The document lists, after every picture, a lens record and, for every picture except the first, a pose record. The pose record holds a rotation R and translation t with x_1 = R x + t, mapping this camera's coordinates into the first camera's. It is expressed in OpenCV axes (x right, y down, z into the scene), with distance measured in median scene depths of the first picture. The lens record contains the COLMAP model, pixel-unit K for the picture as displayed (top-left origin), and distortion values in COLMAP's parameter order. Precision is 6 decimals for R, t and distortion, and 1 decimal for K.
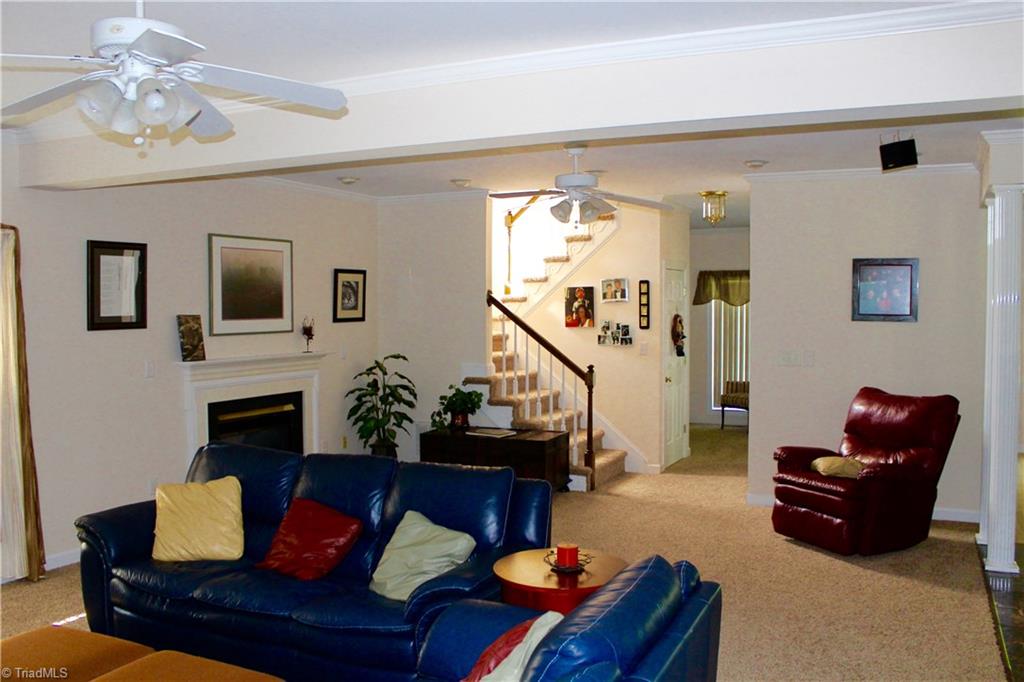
lens RADIAL K [[865.5, 0, 518.6], [0, 865.5, 349.8], [0, 0, 1]] dist [-0.184100, 0.158542]
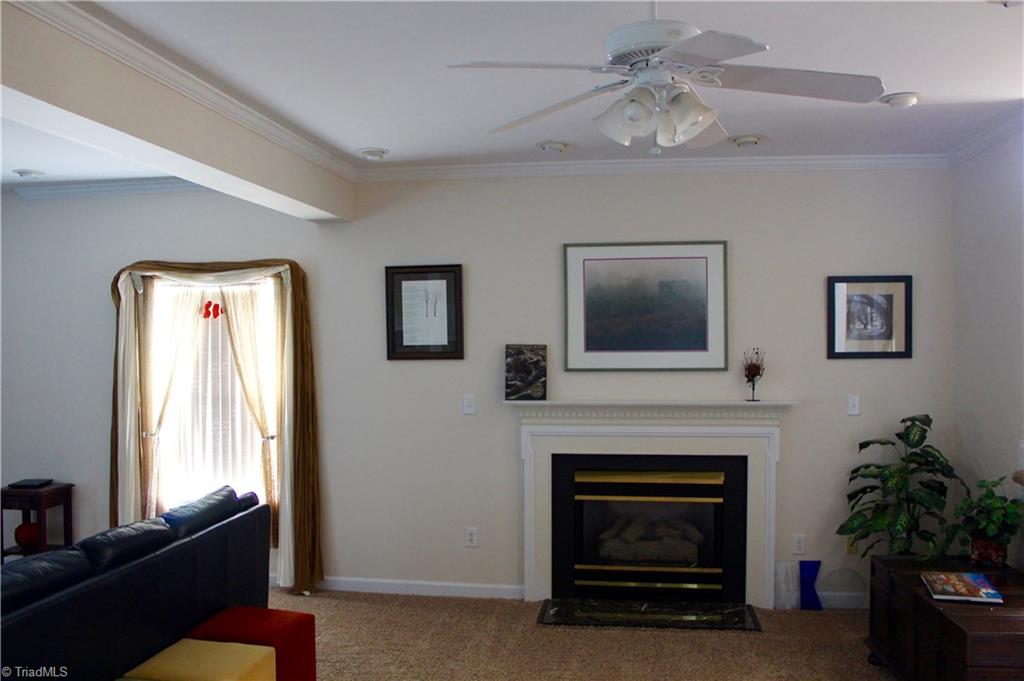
lens RADIAL K [[865.5, 0, 518.6], [0, 865.5, 349.3], [0, 0, 1]] dist [-0.184100, 0.158542]
pose [[0.292639, 0.014537, -0.956112, 0.416214], [-0.043045, 0.999071, 0.002015, -0.037401], [0.955254, 0.040566, 0.292993, 0.727764]]
